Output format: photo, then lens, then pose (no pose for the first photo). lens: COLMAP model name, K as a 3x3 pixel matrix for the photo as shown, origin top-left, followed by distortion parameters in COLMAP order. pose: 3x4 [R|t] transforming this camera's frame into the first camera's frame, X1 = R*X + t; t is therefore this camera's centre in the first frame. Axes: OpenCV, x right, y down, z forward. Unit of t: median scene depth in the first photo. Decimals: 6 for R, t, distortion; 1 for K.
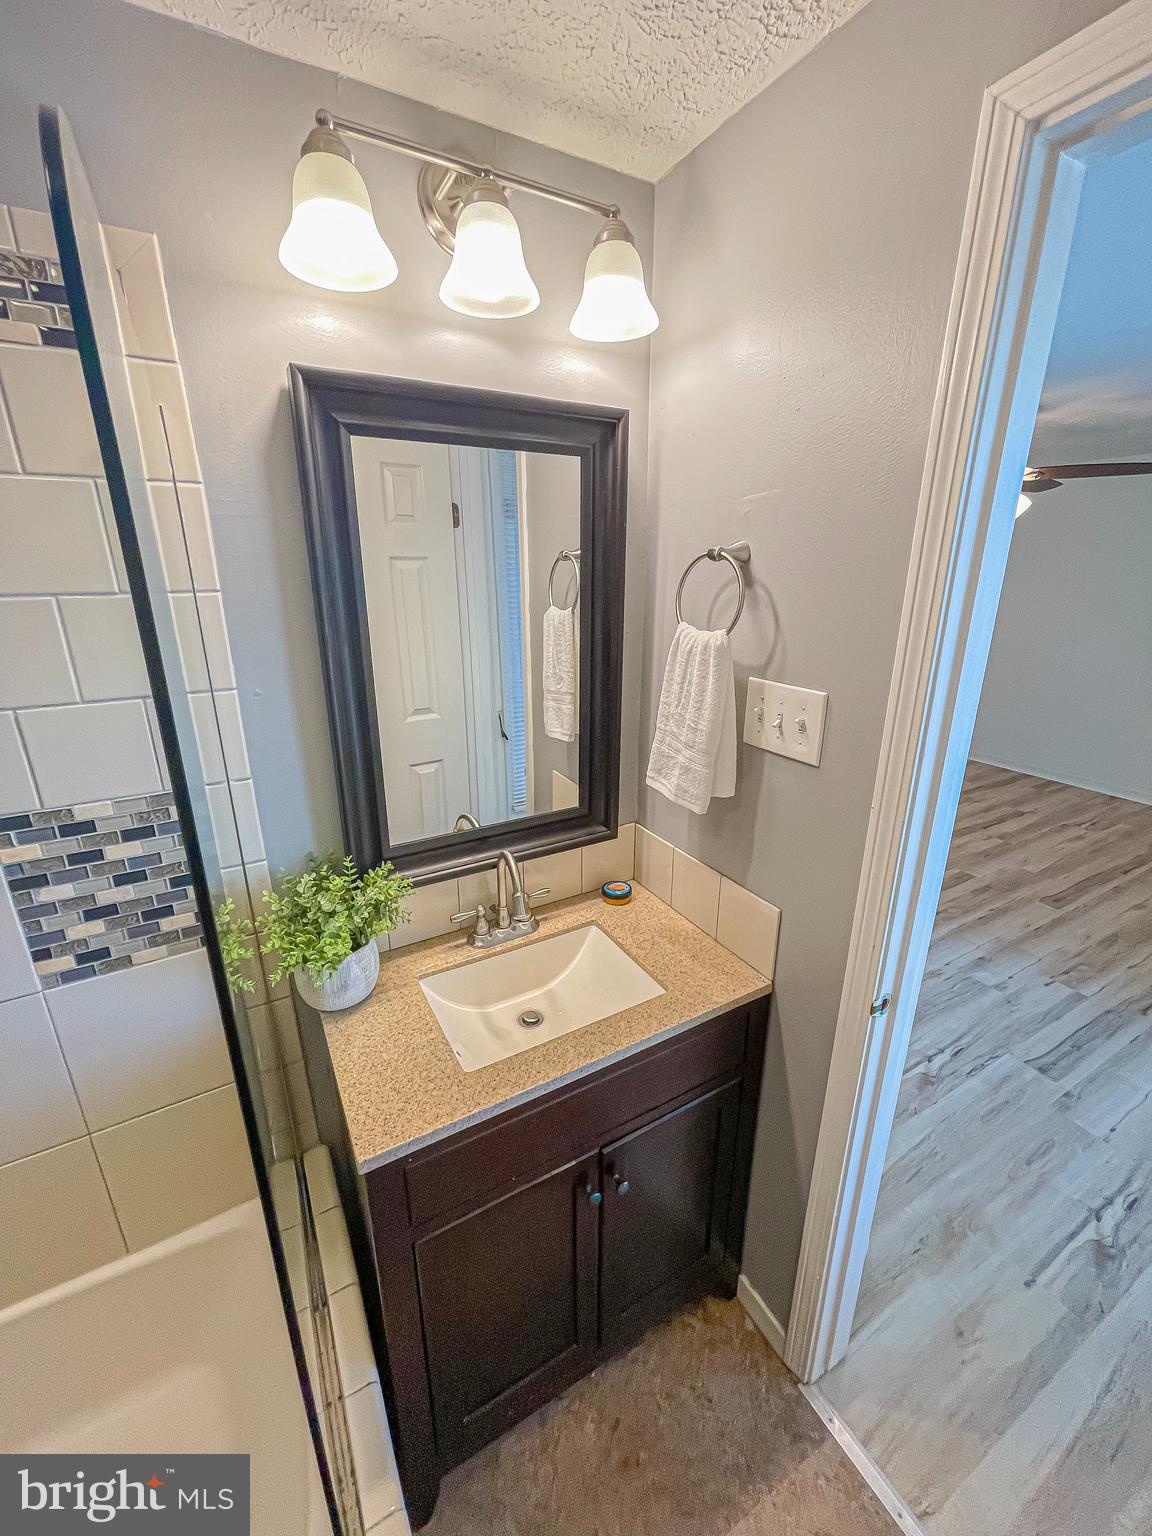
lens RADIAL K [[618.9, 0, 573.8], [0, 618.9, 759.2], [0, 0, 1]] dist [0.001079, 0.000085]
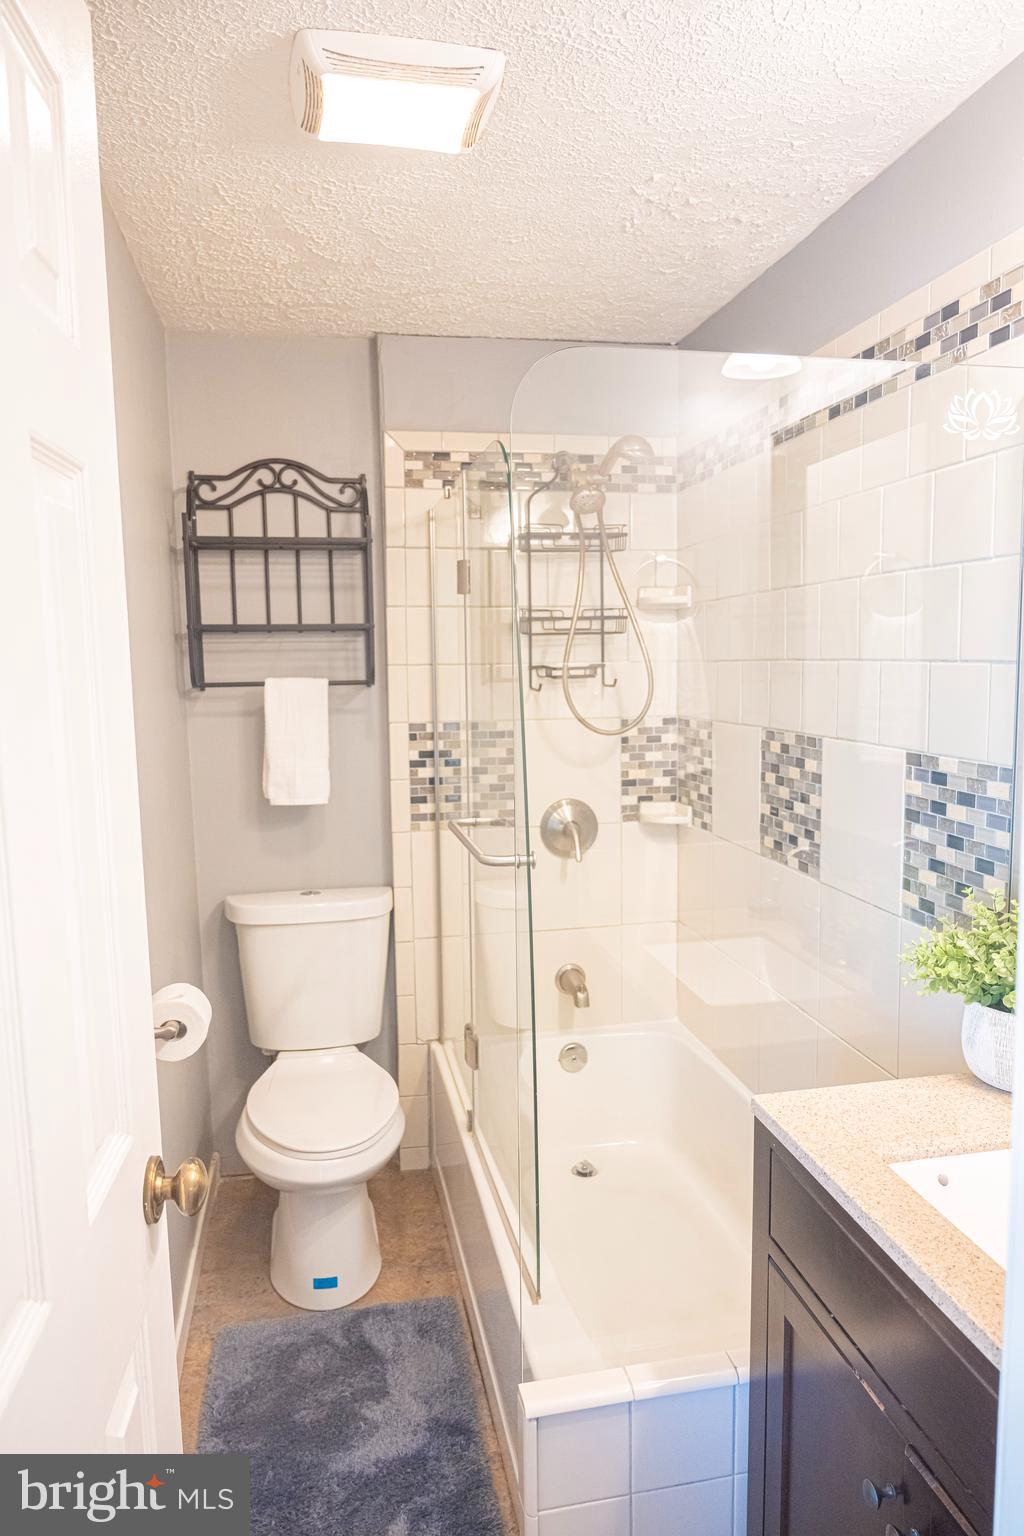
lens RADIAL K [[1025.5, 0, 513.0], [0, 1025.5, 770.3], [0, 0, 1]] dist [-0.008555, 0.005565]
pose [[-0.306284, 0.125777, -0.943594, 1.059575], [-0.272586, 0.938137, 0.213529, -0.076047], [0.912078, 0.322612, -0.253051, 0.746019]]
